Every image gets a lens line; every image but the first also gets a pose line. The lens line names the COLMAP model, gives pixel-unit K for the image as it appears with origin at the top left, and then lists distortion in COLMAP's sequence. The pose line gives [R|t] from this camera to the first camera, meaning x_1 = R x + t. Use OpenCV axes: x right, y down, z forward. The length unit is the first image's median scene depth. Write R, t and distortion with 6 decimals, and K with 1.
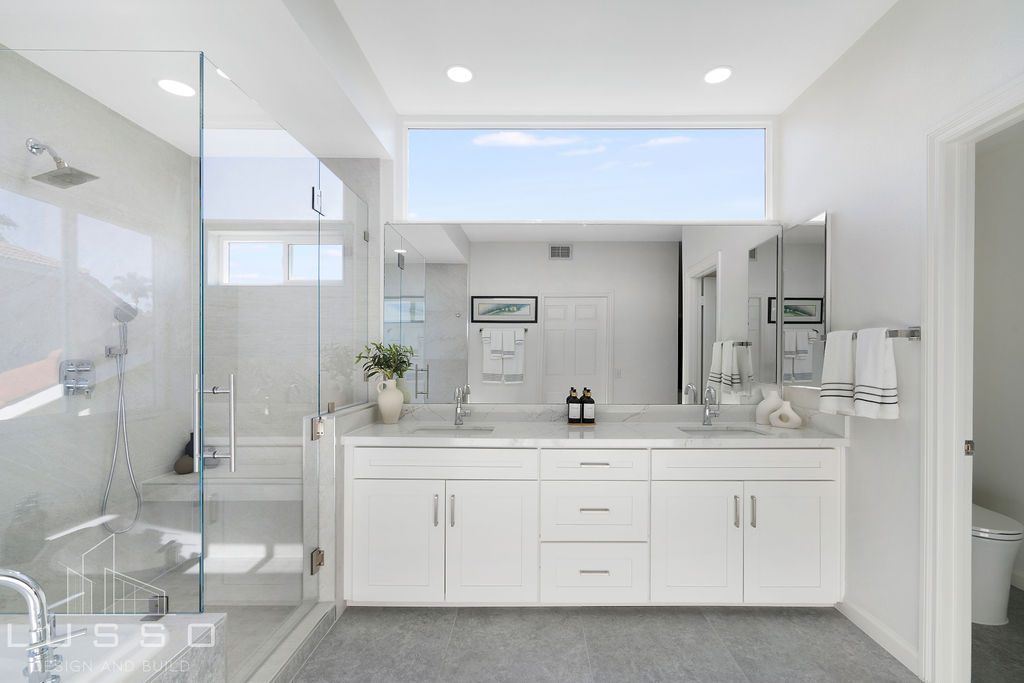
lens RADIAL K [[480.2, 0, 543.0], [0, 480.2, 364.1], [0, 0, 1]] dist [-0.002514, 0.001609]
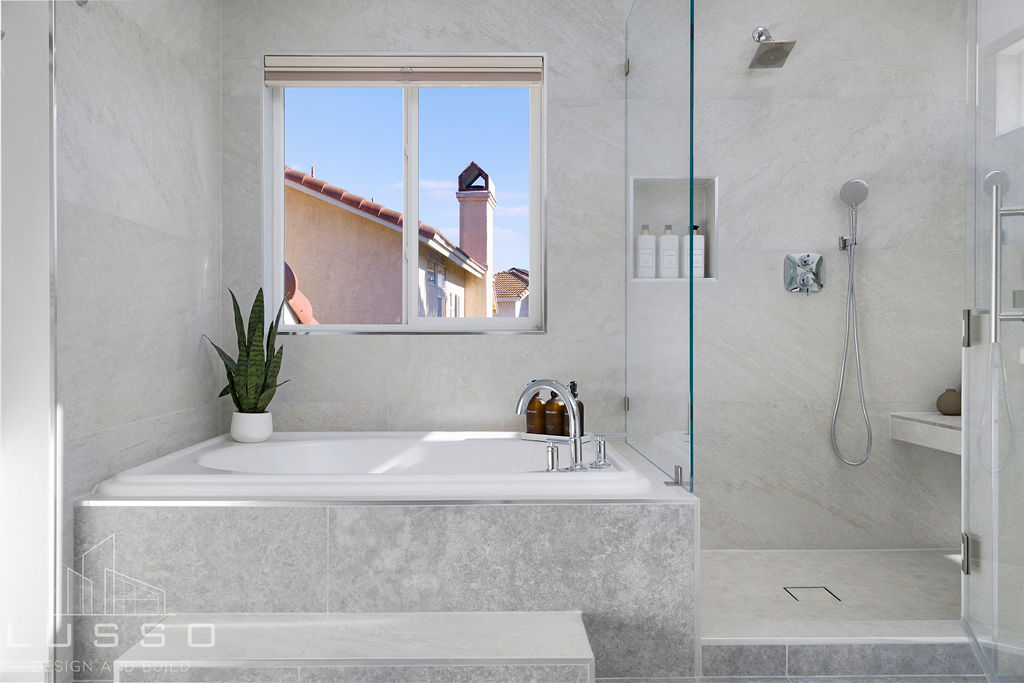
lens RADIAL K [[851.3, 0, 483.9], [0, 851.3, 363.9], [0, 0, 1]] dist [0.003003, 0.012138]
pose [[0.010444, 0.036432, -0.999282, 0.465367], [-0.006520, 0.999317, 0.036365, 0.106604], [0.999924, 0.006136, 0.010675, 0.288330]]
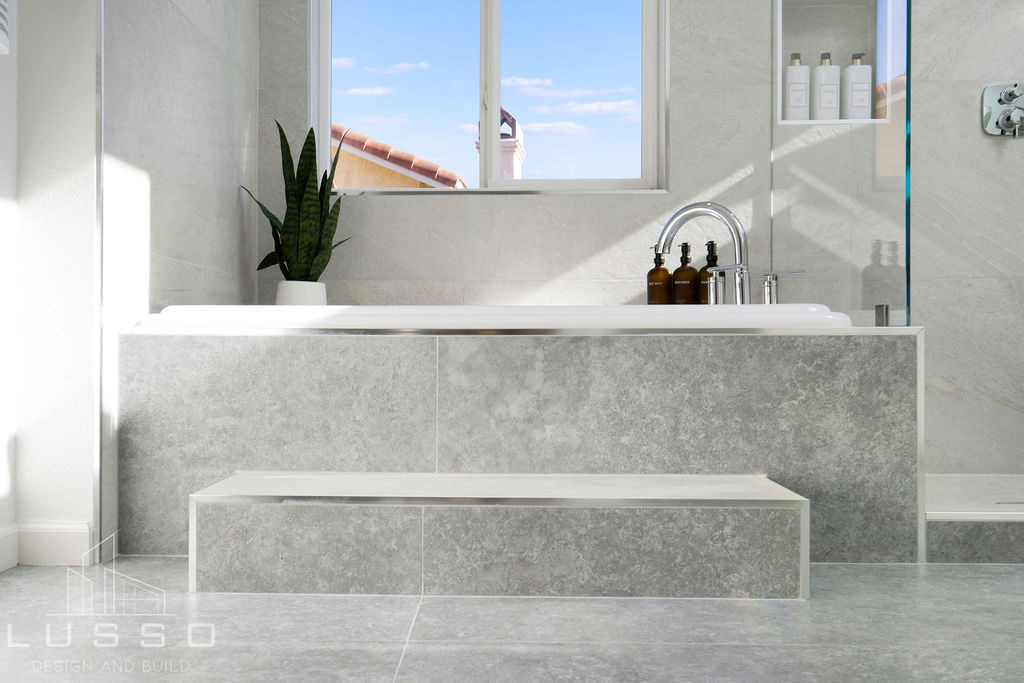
lens RADIAL K [[1056.2, 0, 443.9], [0, 1056.2, 366.1], [0, 0, 1]] dist [0.005241, 0.000000]
pose [[-0.047002, 0.038113, -0.998167, 0.442534], [-0.002660, 0.999264, 0.038280, 0.251408], [0.998891, 0.004454, -0.046866, 0.199559]]
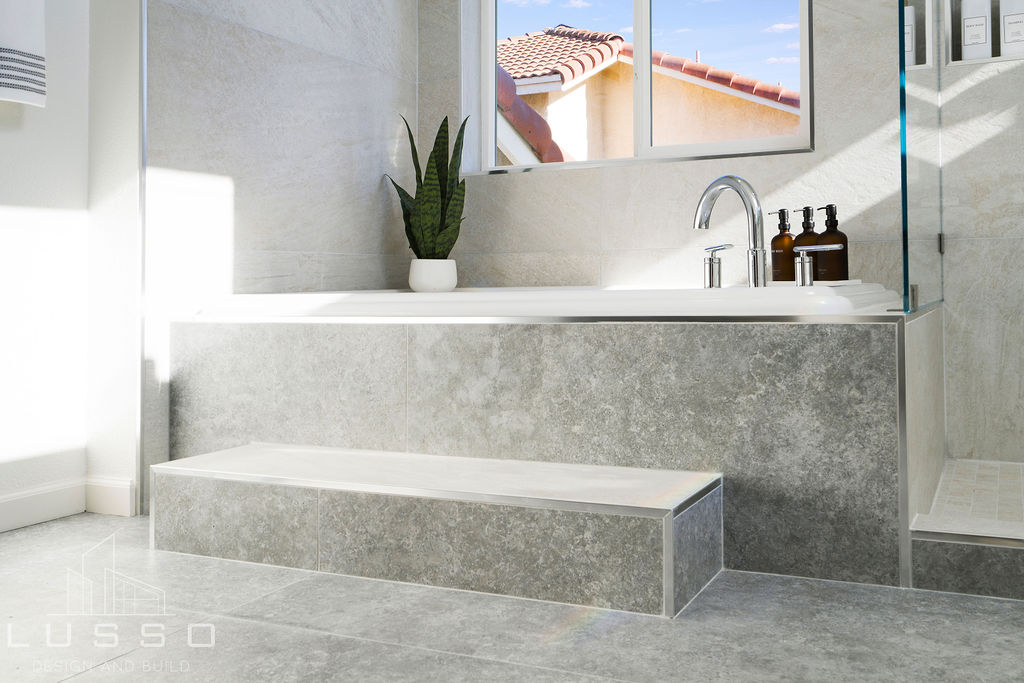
lens RADIAL K [[1007.9, 0, 453.8], [0, 1007.9, 291.3], [0, 0, 1]] dist [0.014068, 0.000000]
pose [[-0.445875, 0.027011, -0.894687, 0.362097], [0.019113, 0.999604, 0.020654, 0.220711], [0.894891, -0.007891, -0.446215, 0.515984]]
